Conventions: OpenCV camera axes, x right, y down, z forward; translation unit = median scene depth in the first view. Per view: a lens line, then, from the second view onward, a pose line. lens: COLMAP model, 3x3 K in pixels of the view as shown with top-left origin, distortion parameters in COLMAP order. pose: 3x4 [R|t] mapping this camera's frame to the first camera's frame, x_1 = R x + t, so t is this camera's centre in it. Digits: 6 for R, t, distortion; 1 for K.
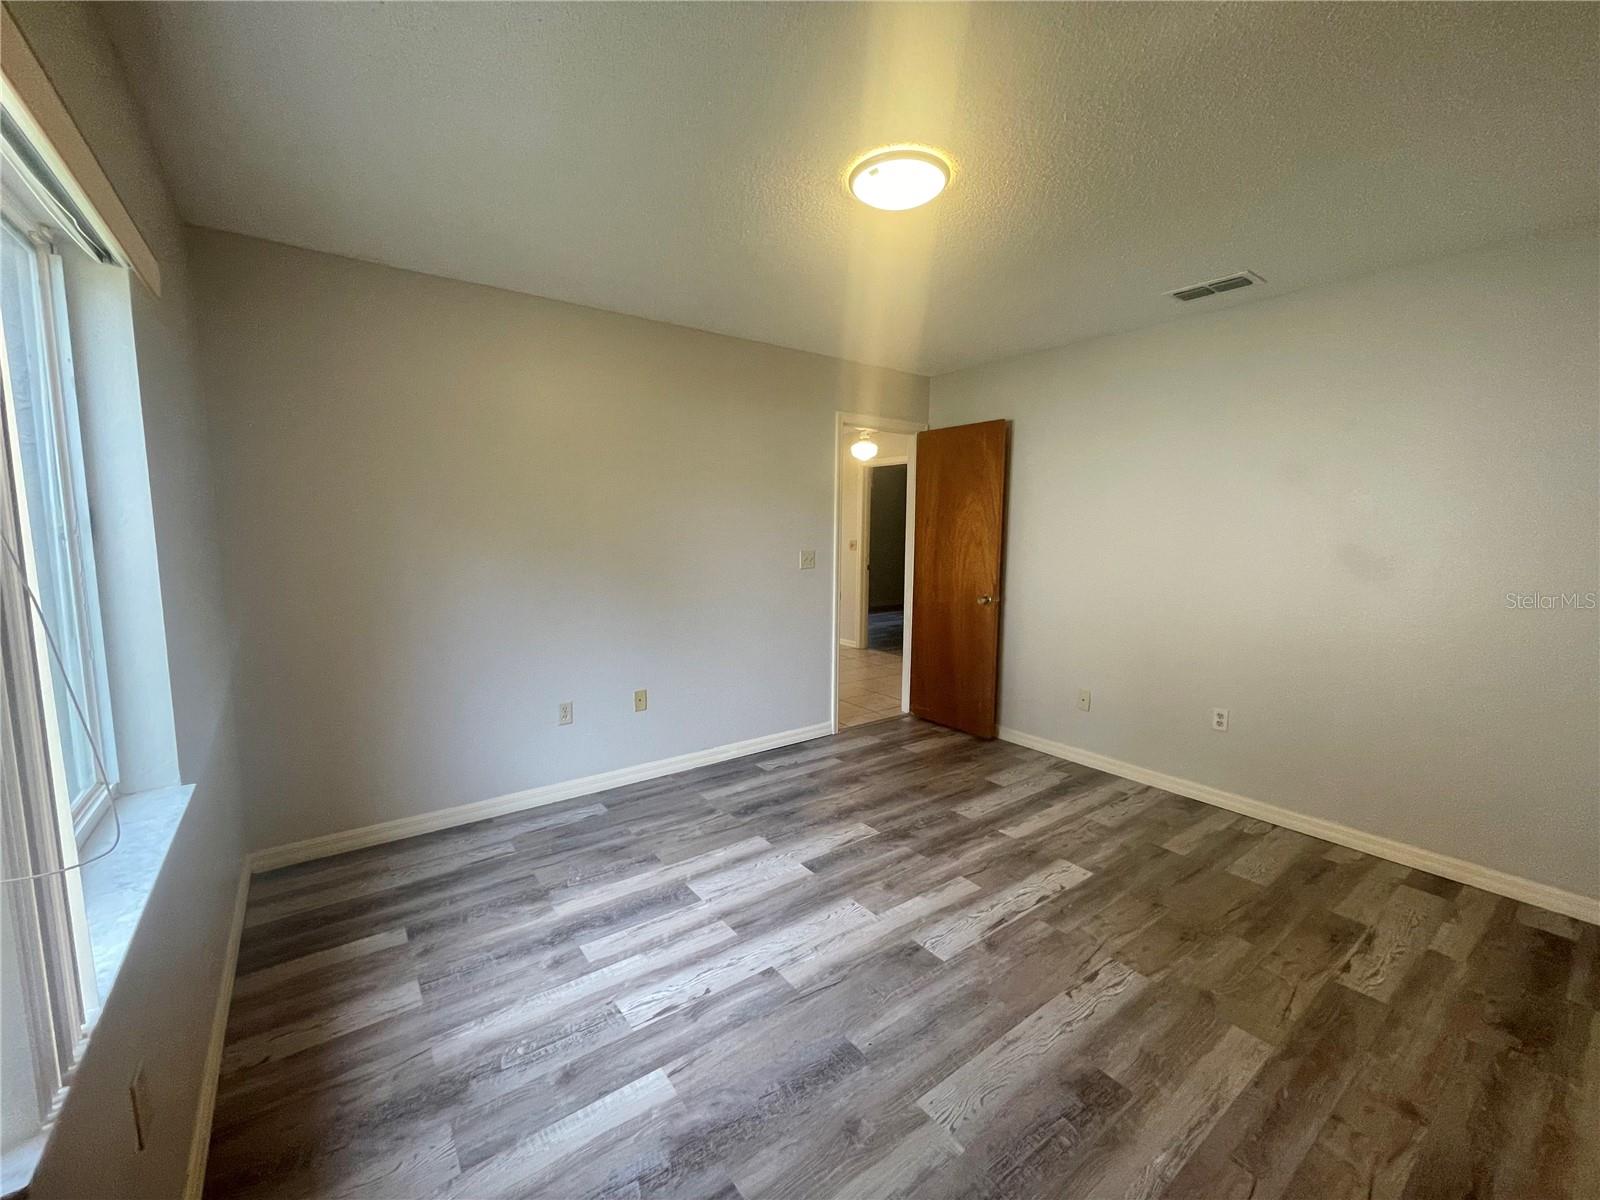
lens RADIAL K [[648.0, 0, 798.1], [0, 648.0, 601.3], [0, 0, 1]] dist [-0.004132, 0.002429]
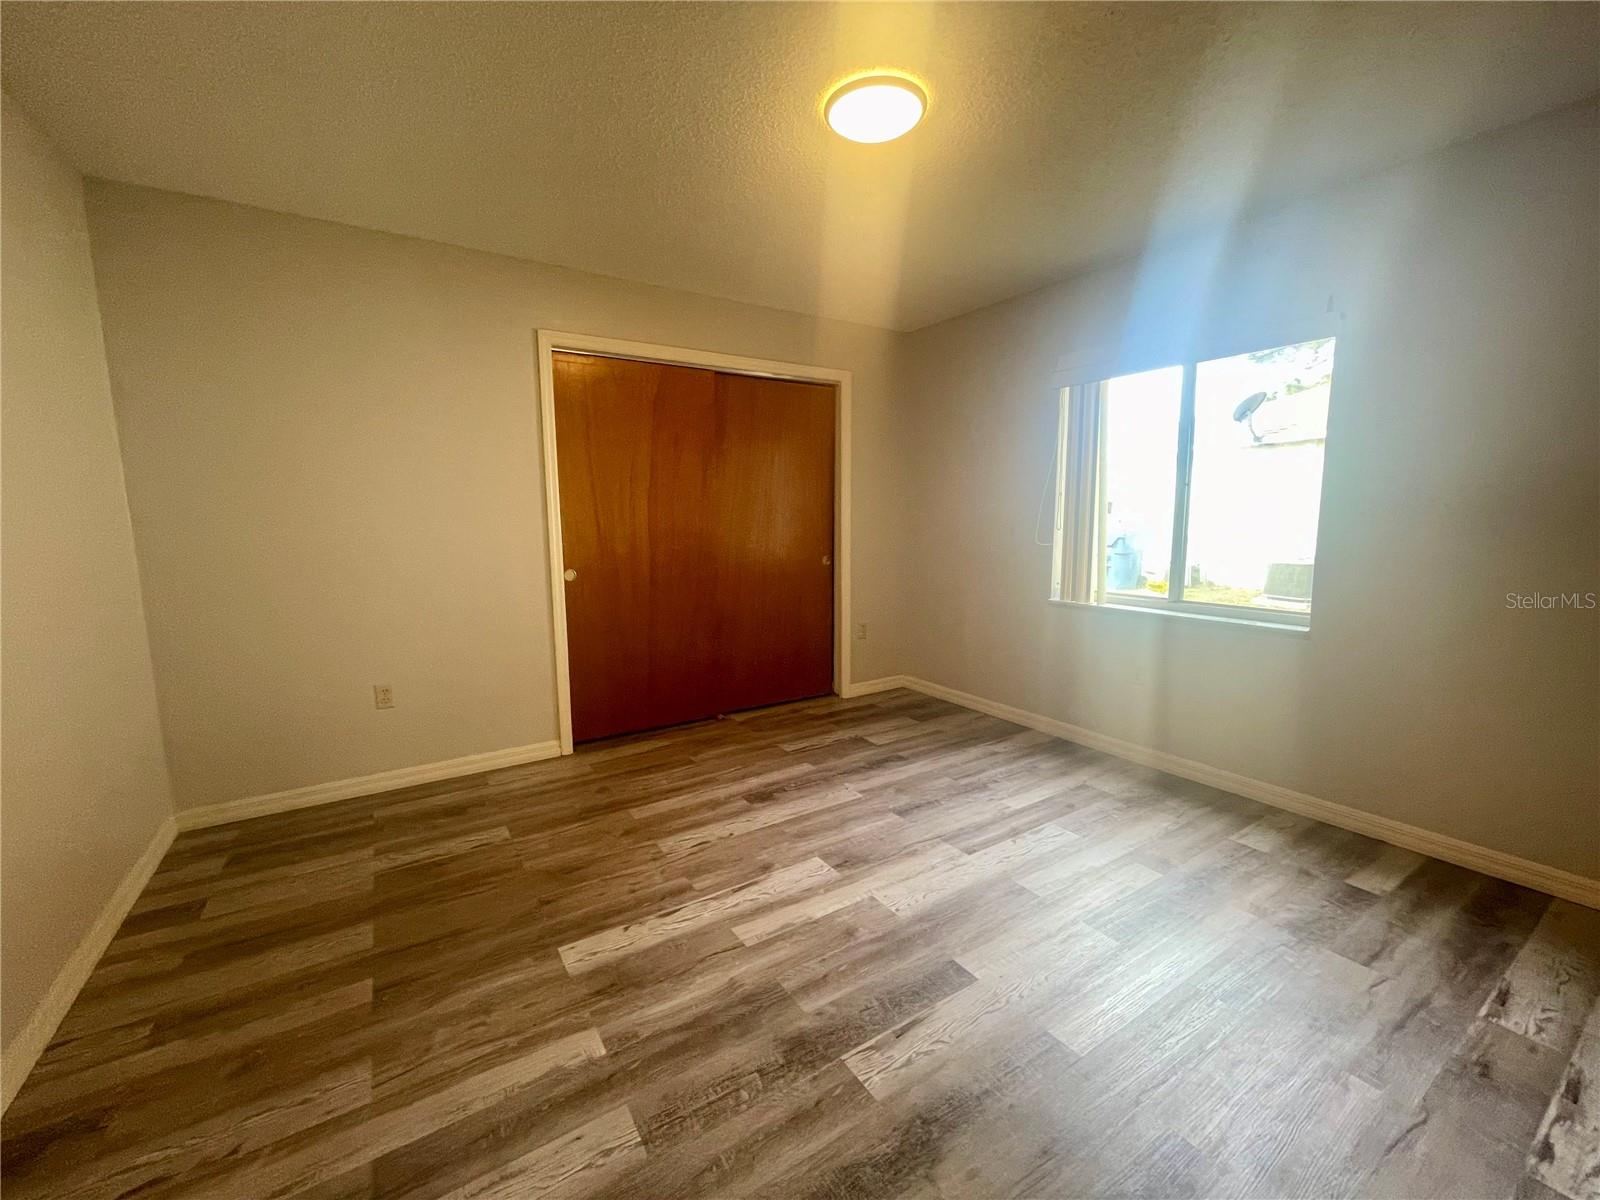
lens RADIAL K [[648.0, 0, 798.5], [0, 648.0, 597.5], [0, 0, 1]] dist [-0.004132, 0.002429]
pose [[-0.997408, -0.007982, 0.071505, 0.162782], [0.009709, 0.969809, 0.243674, -0.145677], [-0.071291, 0.243737, -0.967218, 1.795877]]
